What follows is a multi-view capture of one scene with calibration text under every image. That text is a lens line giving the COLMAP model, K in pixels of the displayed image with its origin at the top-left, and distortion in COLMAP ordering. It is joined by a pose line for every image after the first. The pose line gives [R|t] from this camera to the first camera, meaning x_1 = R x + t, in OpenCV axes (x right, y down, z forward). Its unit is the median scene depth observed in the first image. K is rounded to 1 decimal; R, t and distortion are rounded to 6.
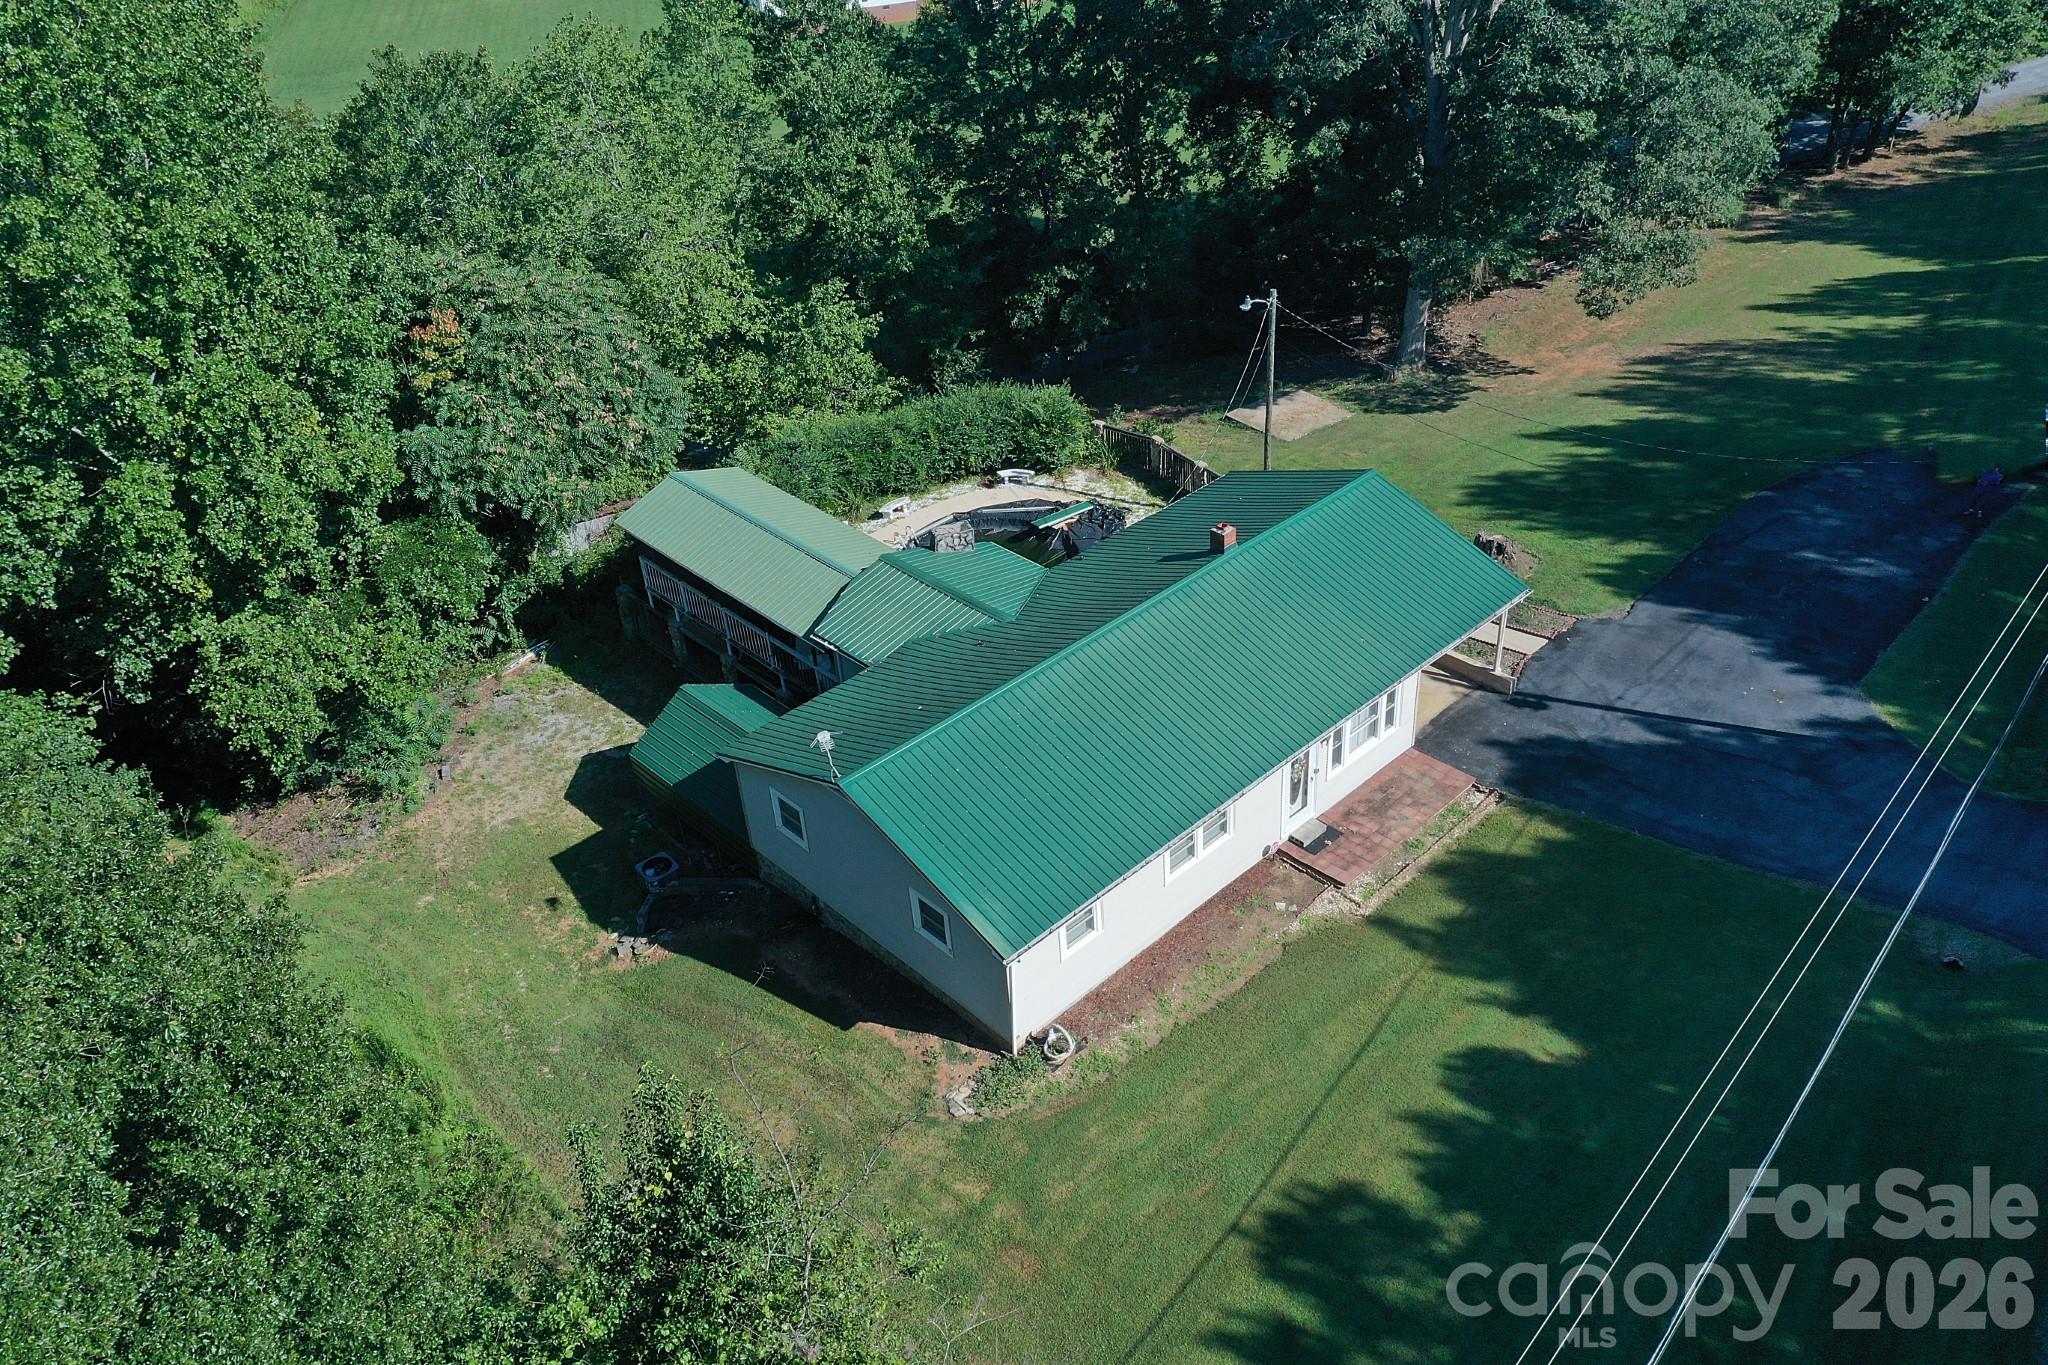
lens RADIAL K [[1666.5, 0, 975.1], [0, 1666.5, 684.6], [0, 0, 1]] dist [0.089611, 0.001813]
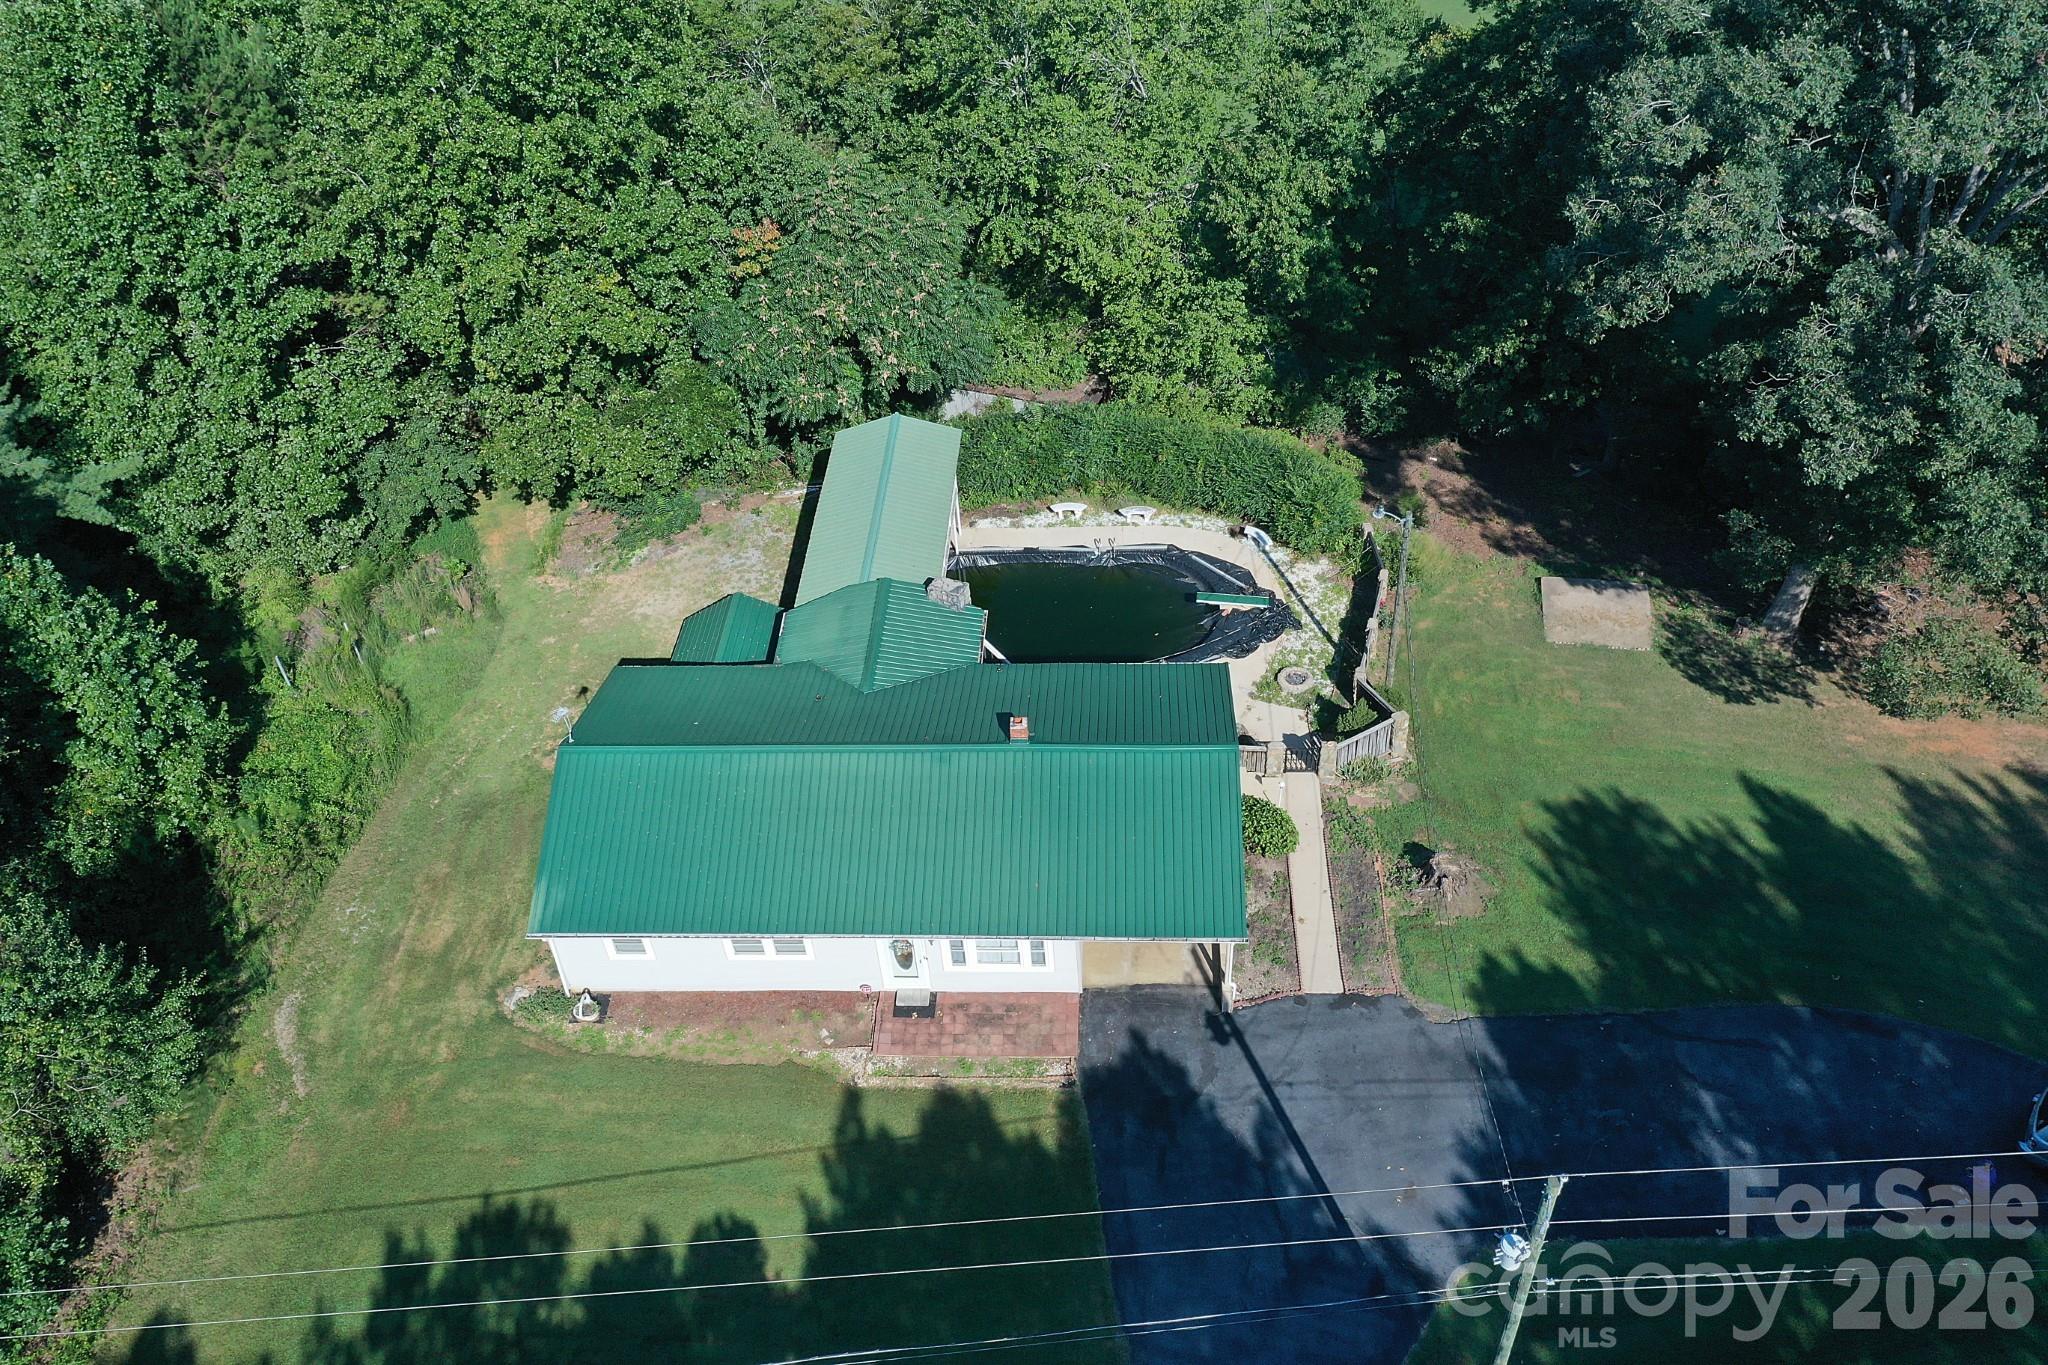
lens RADIAL K [[1642.0, 0, 1024.0], [0, 1642.0, 682.5], [0, 0, 1]] dist [0.007402, 0.007902]
pose [[0.693283, 0.518968, -0.500030, 0.689070], [-0.387573, 0.853459, 0.348419, -0.501945], [0.607574, -0.047755, 0.792826, 0.182858]]
